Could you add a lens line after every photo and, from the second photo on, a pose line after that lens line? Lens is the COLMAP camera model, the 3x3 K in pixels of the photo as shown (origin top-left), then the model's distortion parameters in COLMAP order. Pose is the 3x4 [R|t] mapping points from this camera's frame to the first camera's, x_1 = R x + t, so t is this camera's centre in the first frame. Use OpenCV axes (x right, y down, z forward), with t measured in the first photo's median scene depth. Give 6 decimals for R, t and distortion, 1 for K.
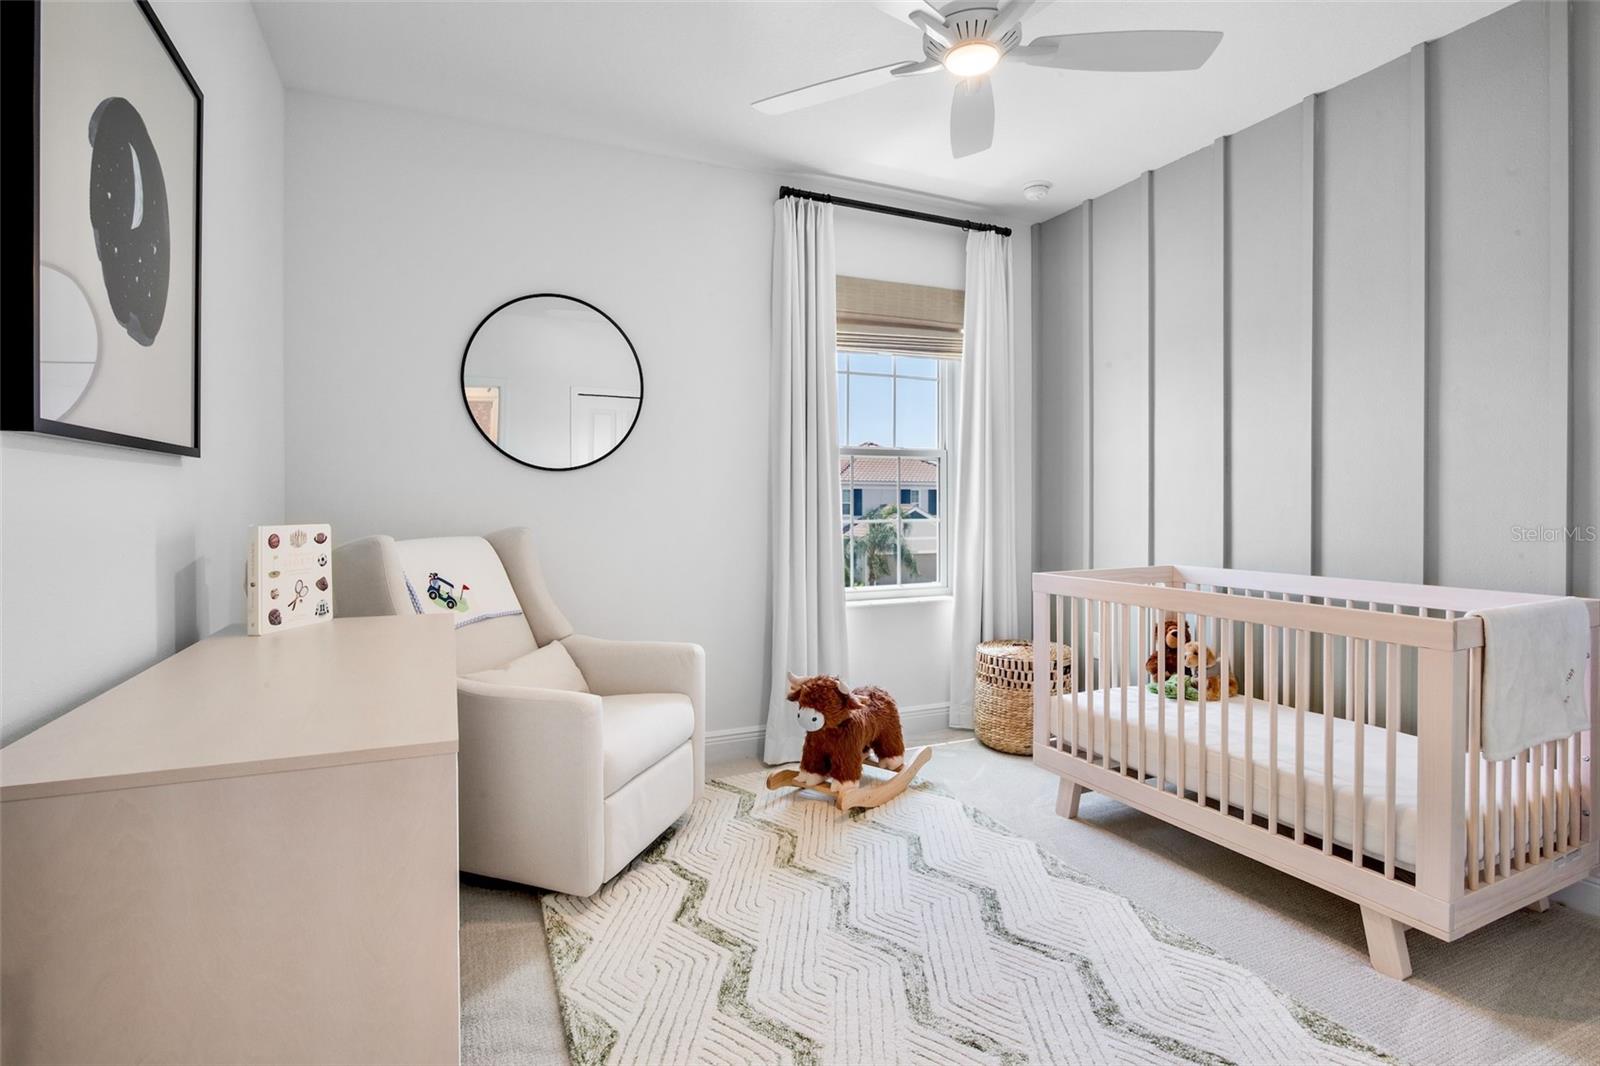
lens RADIAL K [[787.6, 0, 798.7], [0, 787.6, 508.3], [0, 0, 1]] dist [-0.005070, -0.000672]
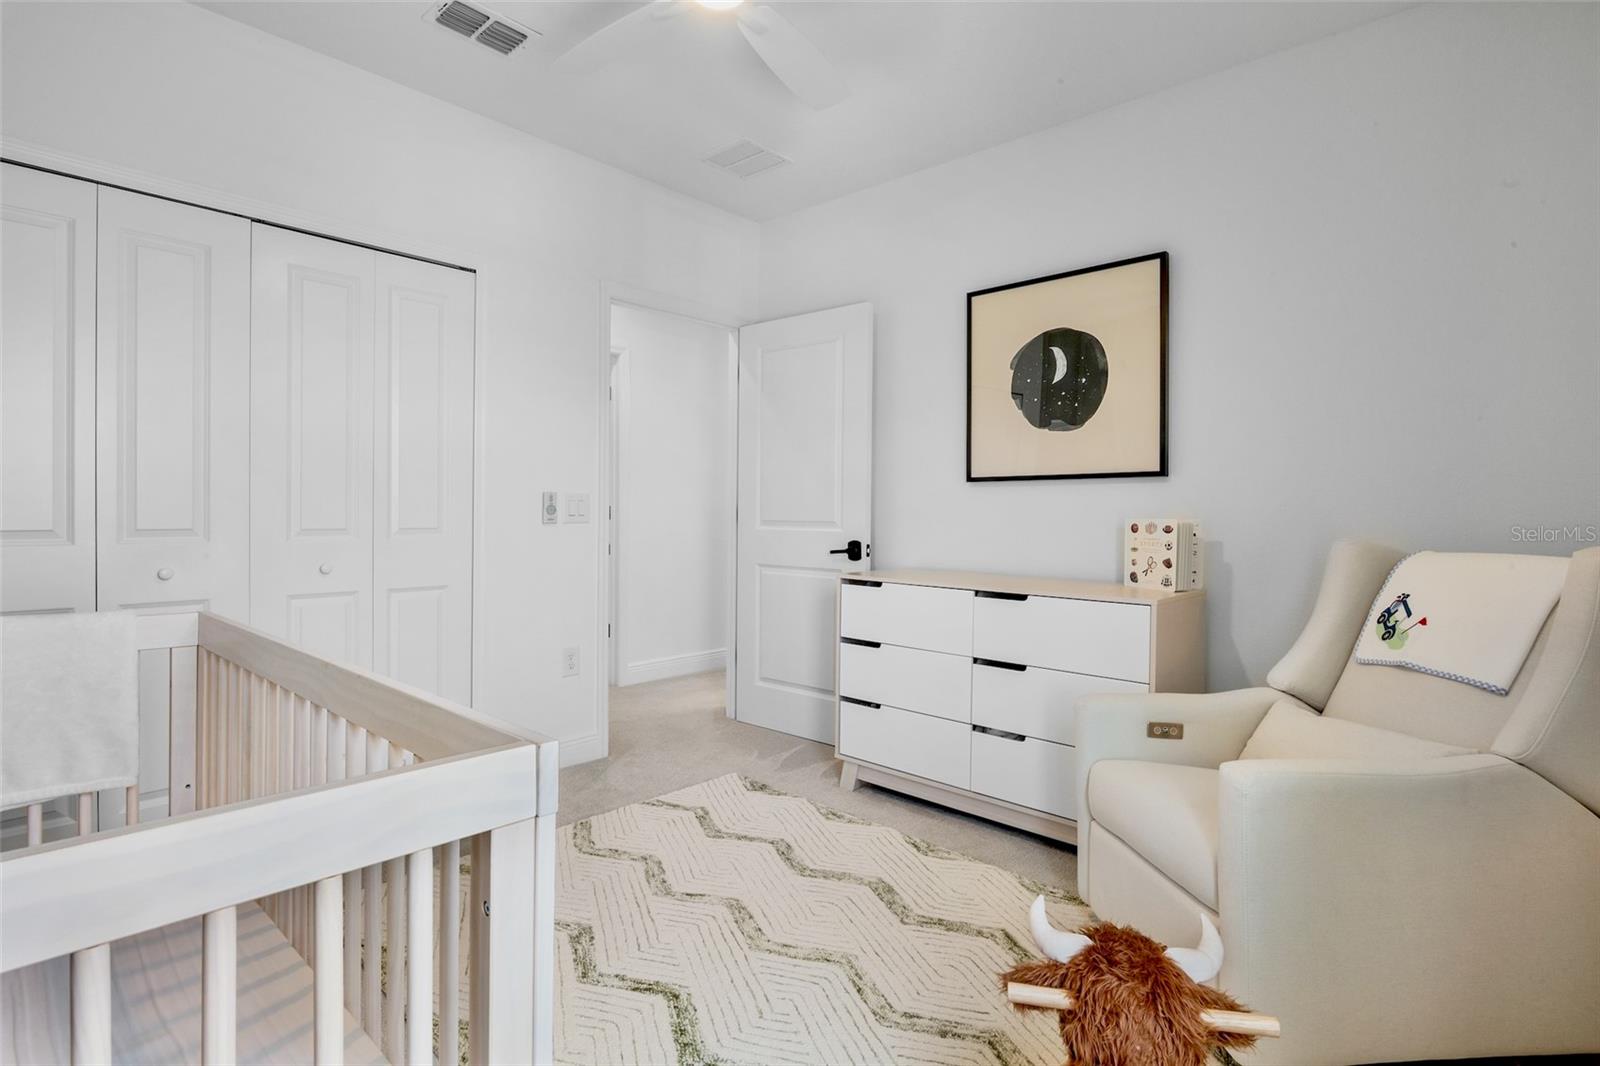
lens RADIAL K [[787.6, 0, 798.7], [0, 787.6, 508.3], [0, 0, 1]] dist [-0.005070, -0.000672]
pose [[-0.917523, -0.011105, -0.397527, 0.520110], [-0.013156, 0.999911, 0.002432, 0.007085], [0.397464, 0.007461, -0.917587, 2.003215]]
